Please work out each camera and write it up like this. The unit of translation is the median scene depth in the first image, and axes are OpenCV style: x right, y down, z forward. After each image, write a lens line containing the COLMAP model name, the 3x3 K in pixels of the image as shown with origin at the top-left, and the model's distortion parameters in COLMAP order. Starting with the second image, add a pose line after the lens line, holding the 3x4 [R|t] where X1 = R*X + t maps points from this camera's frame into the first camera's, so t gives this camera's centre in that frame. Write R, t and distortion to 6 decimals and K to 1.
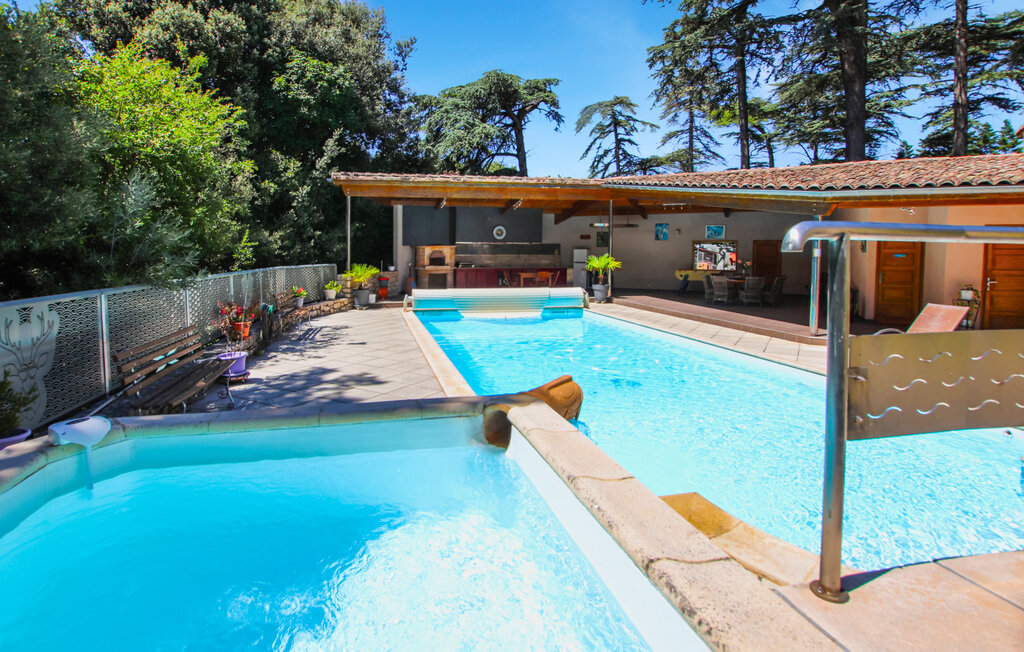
lens RADIAL K [[503.0, 0, 487.5], [0, 503.0, 277.2], [0, 0, 1]] dist [-0.035199, 0.000997]
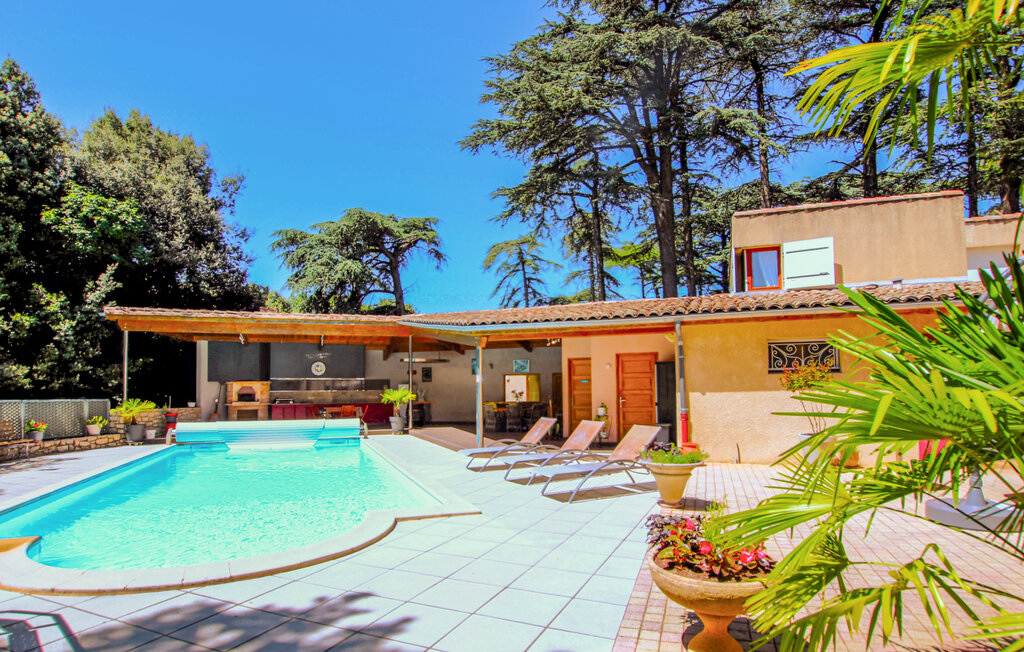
lens RADIAL K [[534.5, 0, 516.1], [0, 534.5, 376.7], [0, 0, 1]] dist [-0.026491, 0.000784]
pose [[0.984671, -0.007189, 0.174276, 0.275987], [0.021382, 0.996589, -0.079702, 0.025876], [-0.173108, 0.082206, 0.981466, -0.136294]]
